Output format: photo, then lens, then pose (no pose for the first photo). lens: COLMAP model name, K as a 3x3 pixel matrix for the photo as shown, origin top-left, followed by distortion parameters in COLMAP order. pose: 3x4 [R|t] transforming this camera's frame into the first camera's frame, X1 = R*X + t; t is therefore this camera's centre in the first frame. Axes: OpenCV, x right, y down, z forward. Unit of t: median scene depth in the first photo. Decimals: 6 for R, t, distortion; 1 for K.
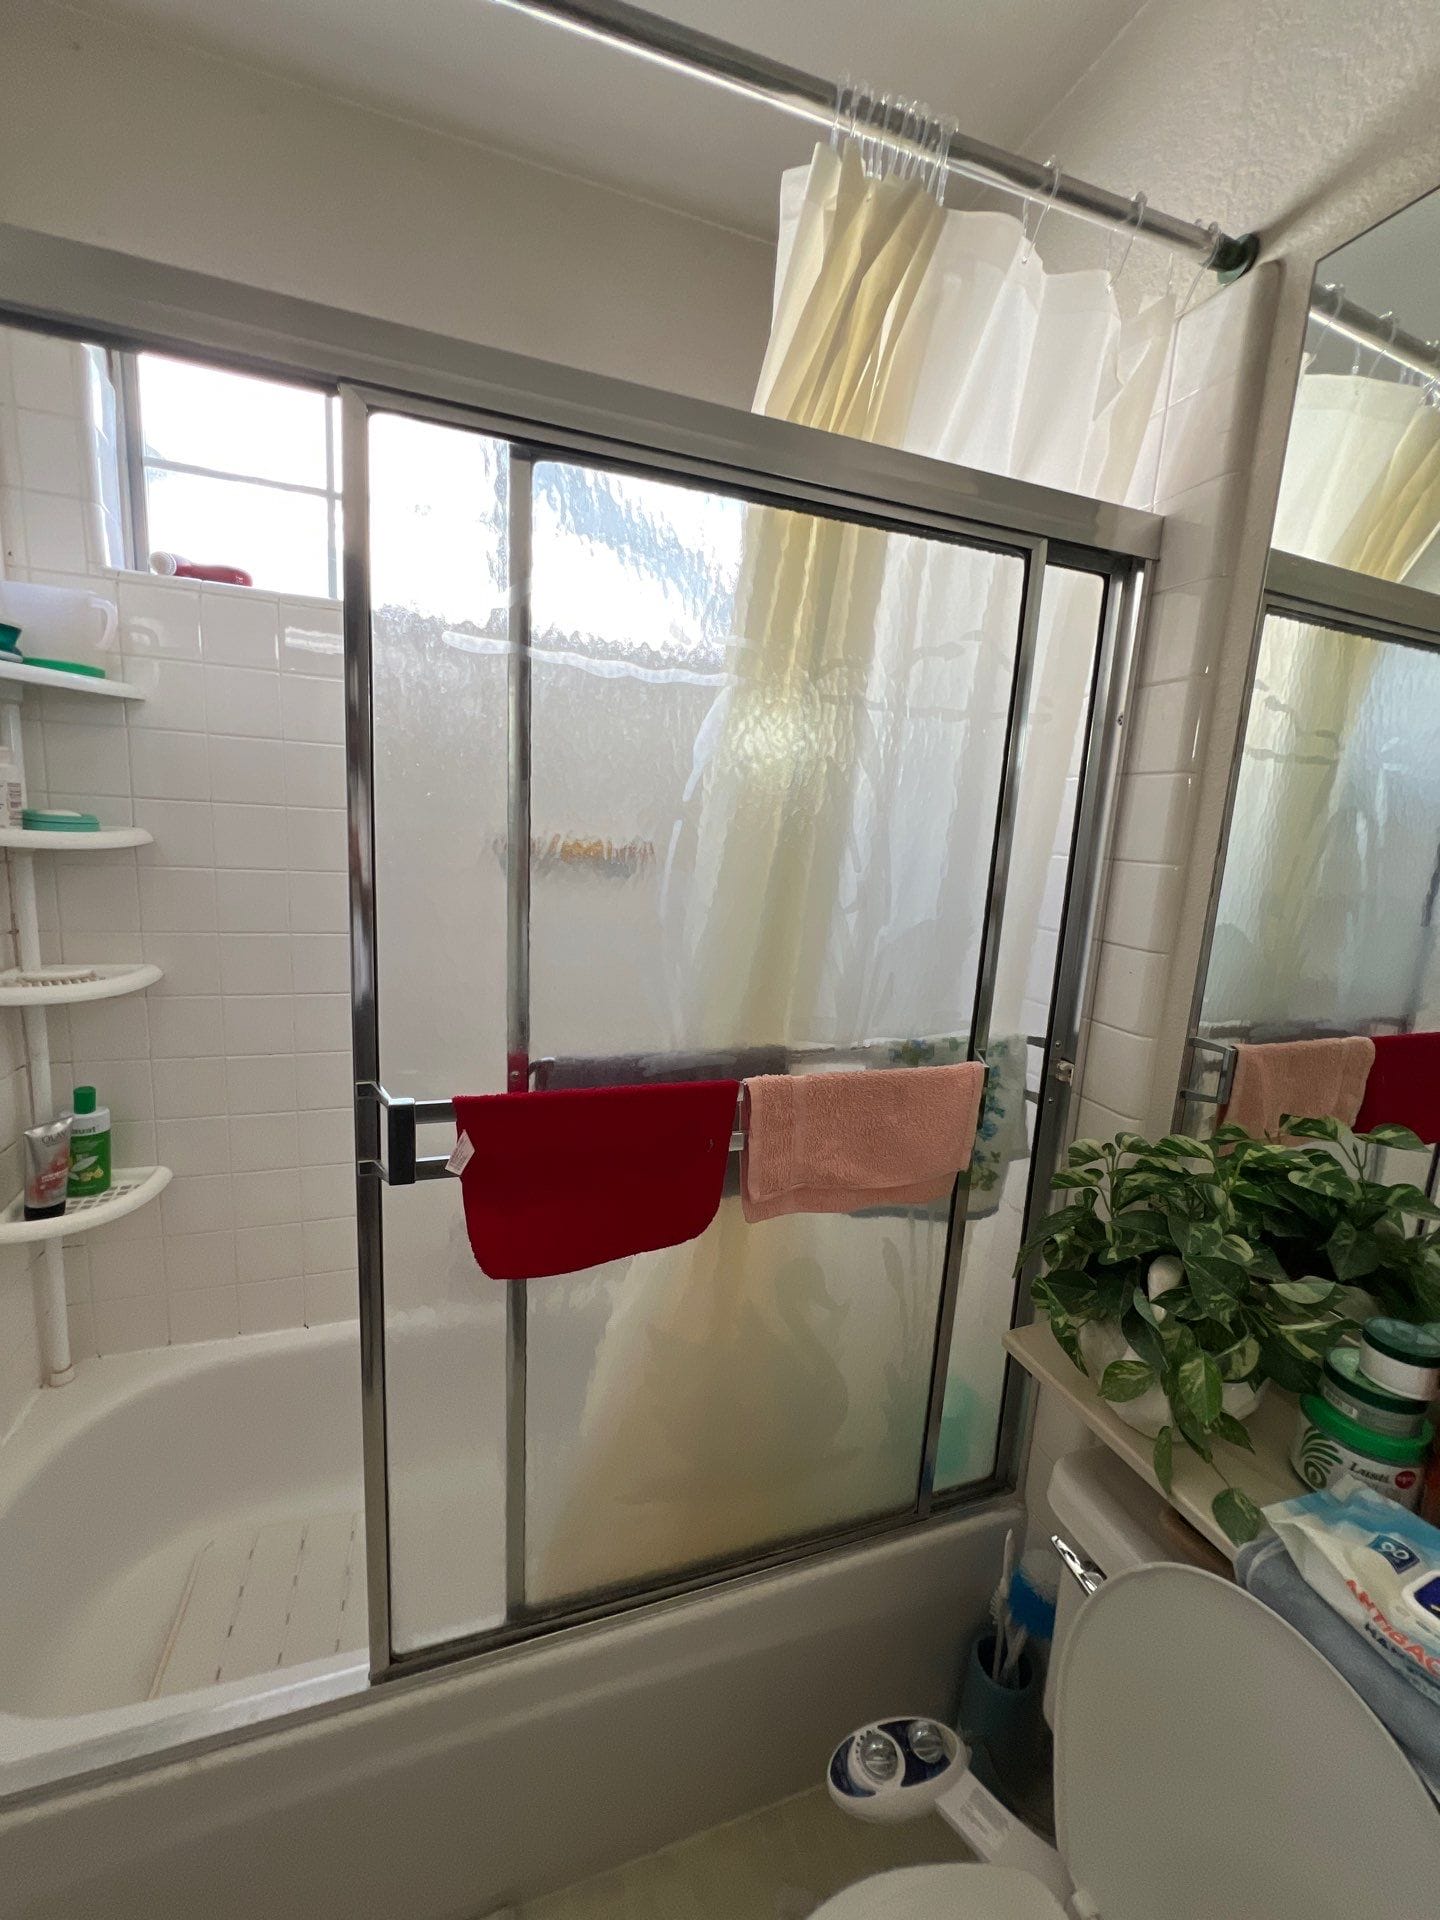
lens RADIAL K [[772.7, 0, 720.0], [0, 772.7, 960.0], [0, 0, 1]] dist [-0.002399, 0.000165]
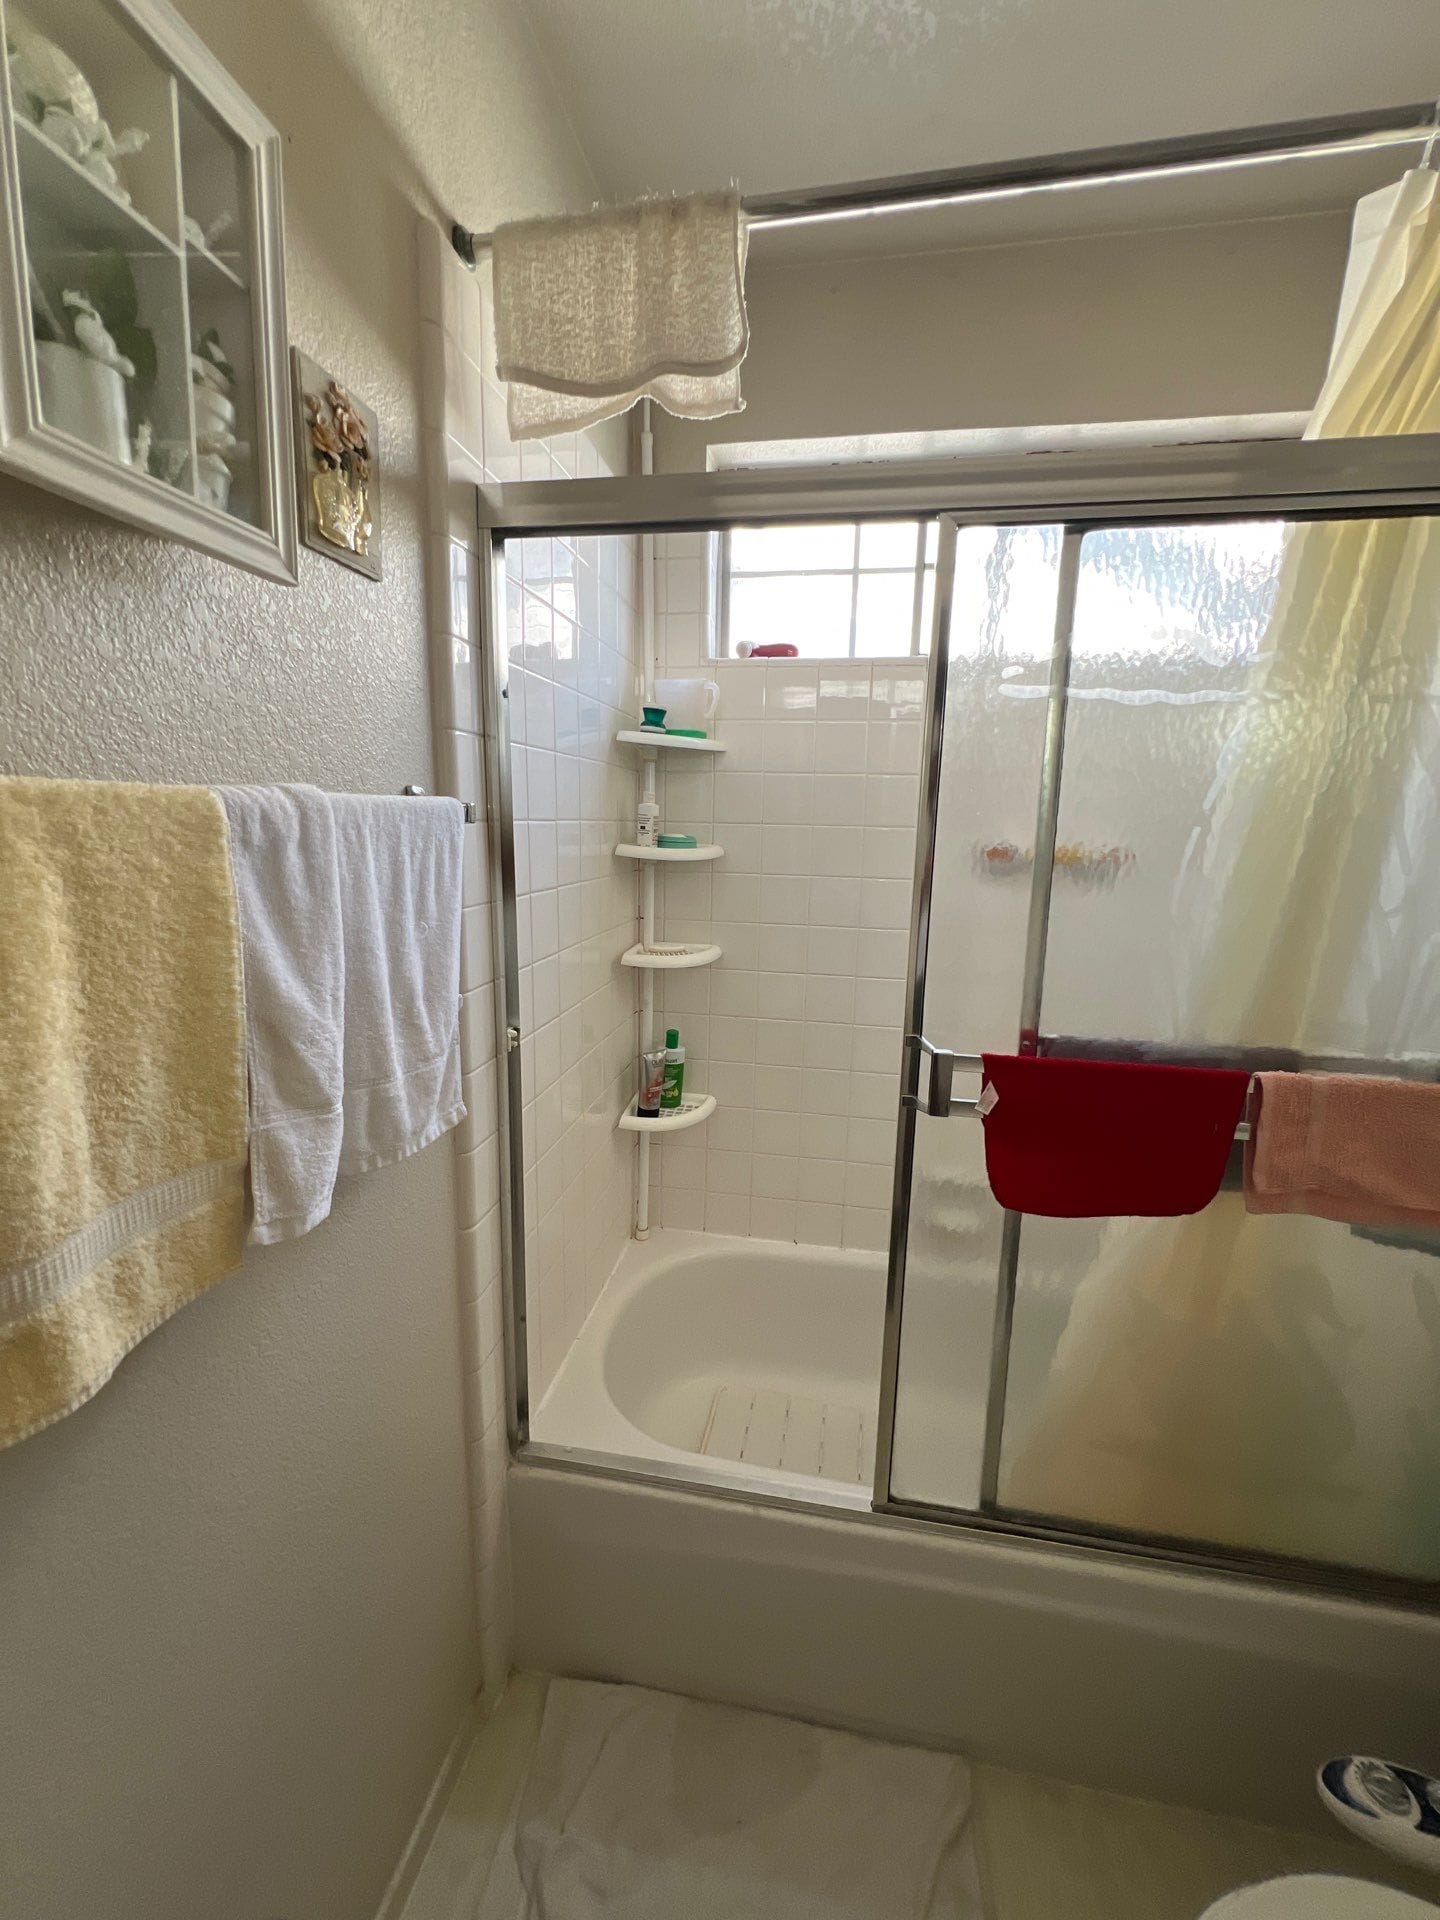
lens RADIAL K [[772.7, 0, 720.0], [0, 772.7, 960.0], [0, 0, 1]] dist [-0.002399, 0.000165]
pose [[0.872440, 0.050706, -0.486084, -0.097955], [-0.056754, 0.998386, 0.002283, 0.040247], [0.485415, 0.025595, 0.873909, -0.261417]]
